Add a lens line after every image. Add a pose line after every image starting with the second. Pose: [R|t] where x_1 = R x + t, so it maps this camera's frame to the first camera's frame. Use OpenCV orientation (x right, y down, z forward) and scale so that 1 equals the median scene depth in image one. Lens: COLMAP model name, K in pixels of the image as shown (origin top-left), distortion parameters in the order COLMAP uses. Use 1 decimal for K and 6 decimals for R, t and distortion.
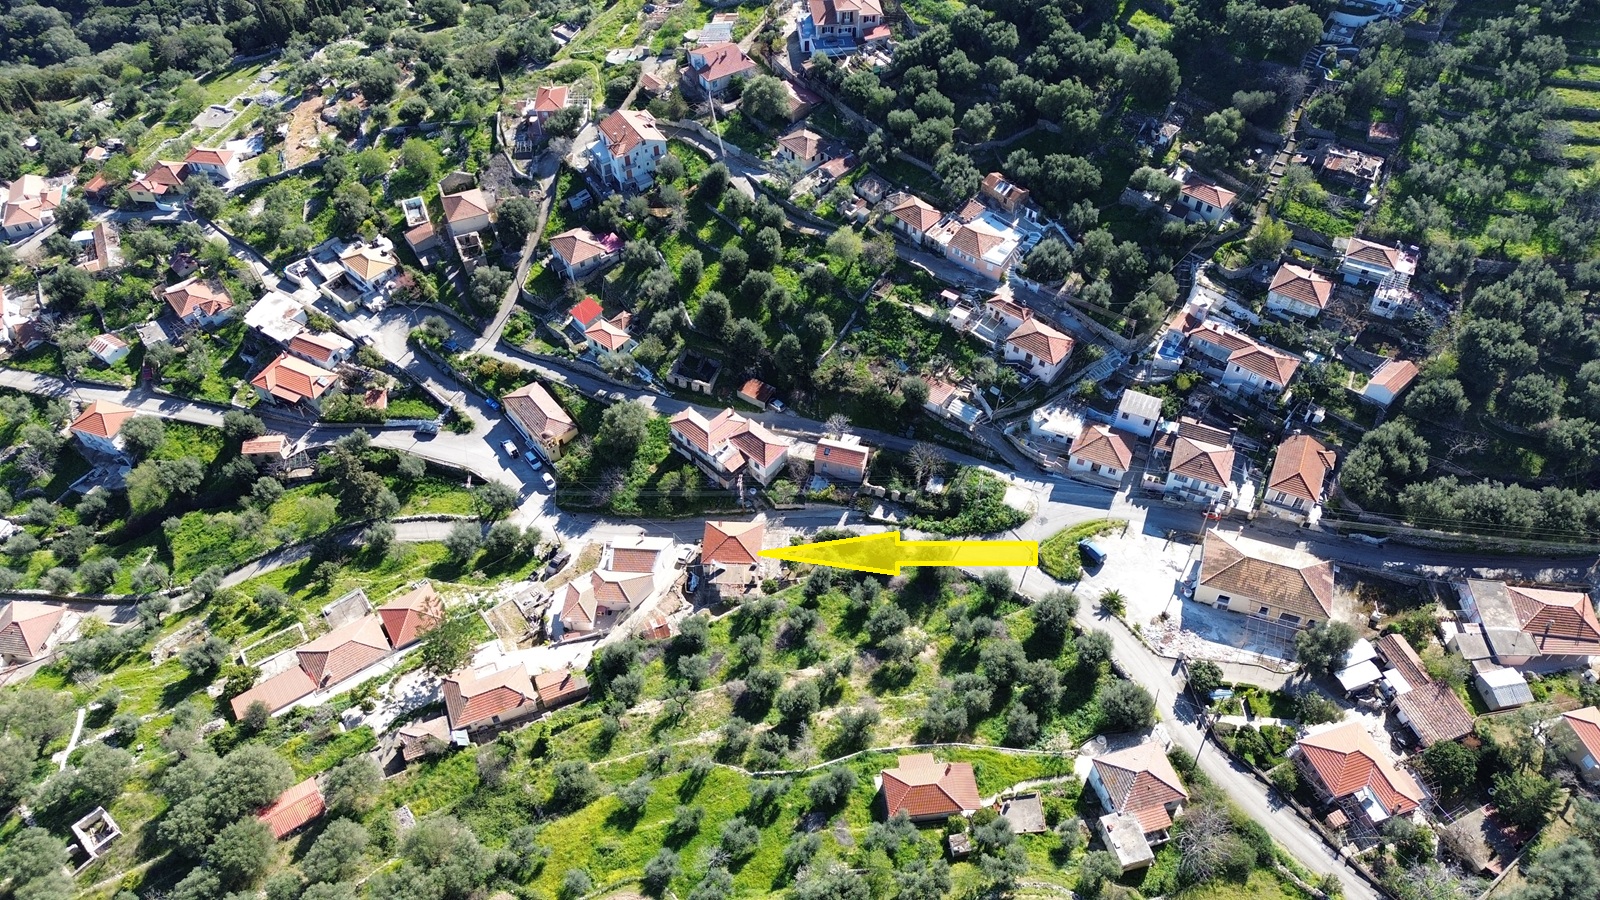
lens RADIAL K [[1127.1, 0, 797.2], [0, 1127.1, 458.0], [0, 0, 1]] dist [0.083101, -0.073435]
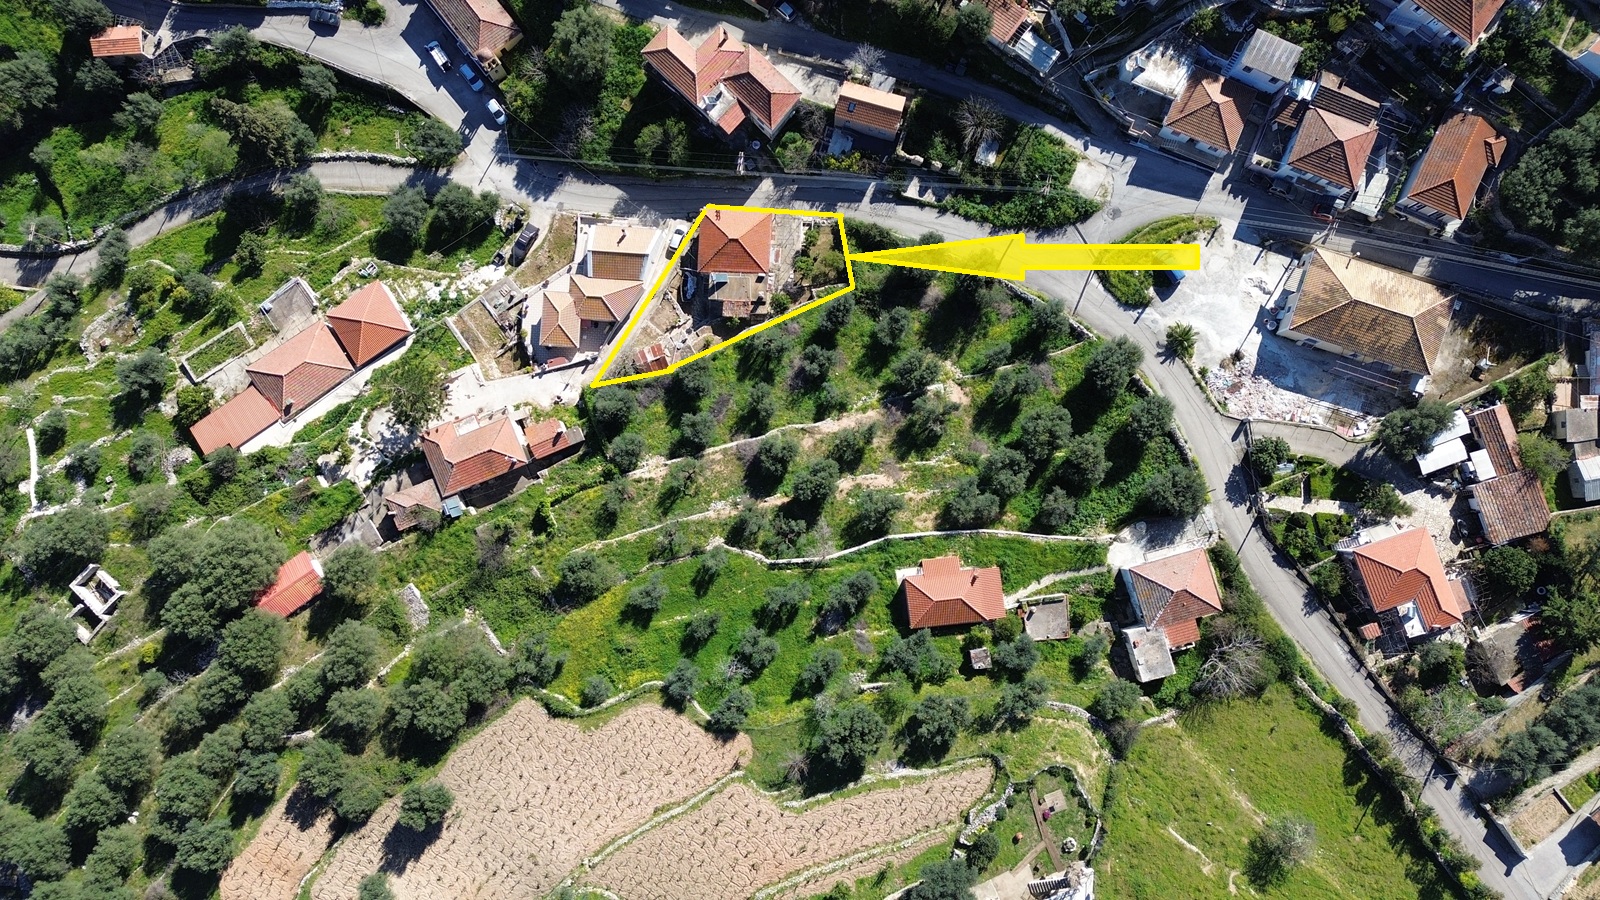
lens RADIAL K [[1127.1, 0, 797.2], [0, 1127.1, 458.0], [0, 0, 1]] dist [0.083101, -0.073435]
pose [[0.999985, -0.003357, 0.004418, -0.016851], [0.000001, 0.796252, 0.604965, -0.324993], [-0.005549, -0.604956, 0.796240, 0.263856]]
